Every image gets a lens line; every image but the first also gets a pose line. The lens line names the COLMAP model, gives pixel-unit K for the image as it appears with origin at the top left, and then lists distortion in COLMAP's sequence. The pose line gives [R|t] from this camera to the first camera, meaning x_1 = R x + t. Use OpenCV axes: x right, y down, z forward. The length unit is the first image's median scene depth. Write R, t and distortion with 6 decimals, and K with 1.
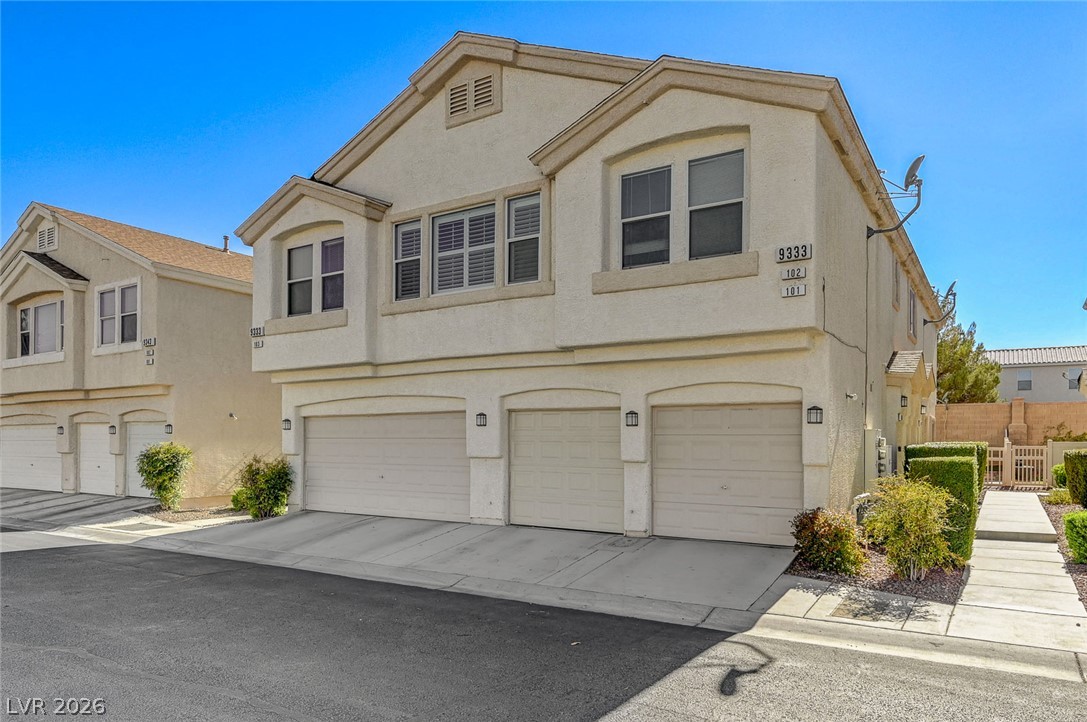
lens RADIAL K [[577.7, 0, 543.5], [0, 577.7, 401.2], [0, 0, 1]] dist [-0.043056, -0.000415]
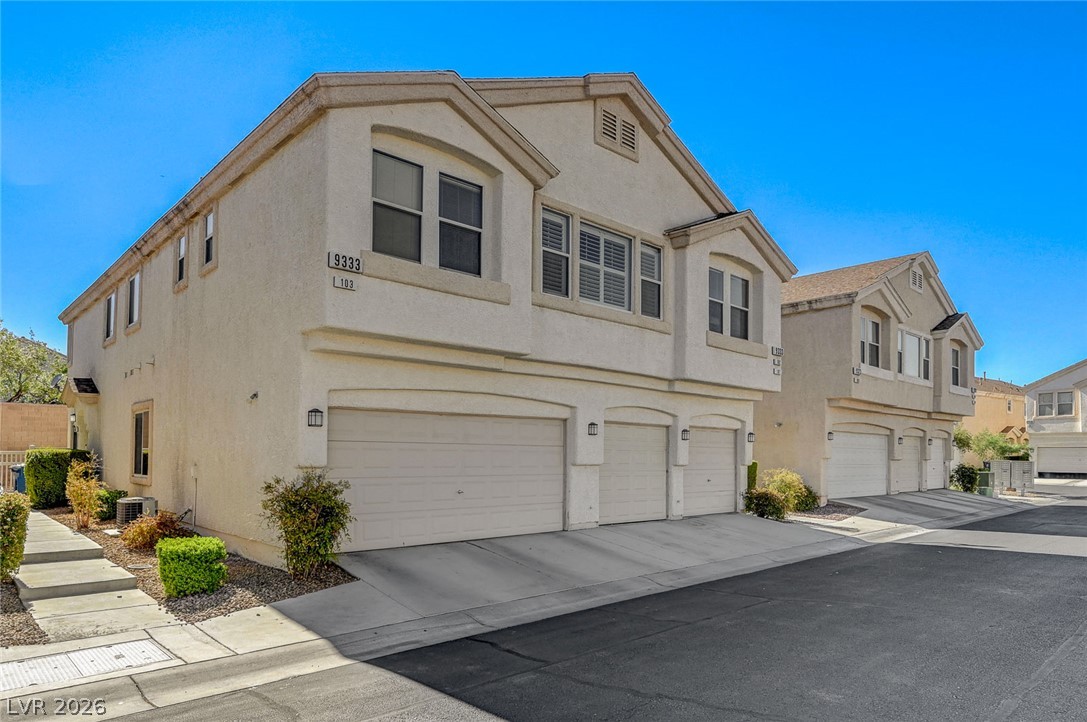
lens RADIAL K [[682.1, 0, 570.5], [0, 682.1, 363.1], [0, 0, 1]] dist [0.005913, 0.001454]
pose [[0.309773, 0.123375, 0.942772, -1.279012], [-0.080115, 0.991407, -0.103415, 0.044345], [-0.947429, -0.043495, 0.316995, 0.633116]]
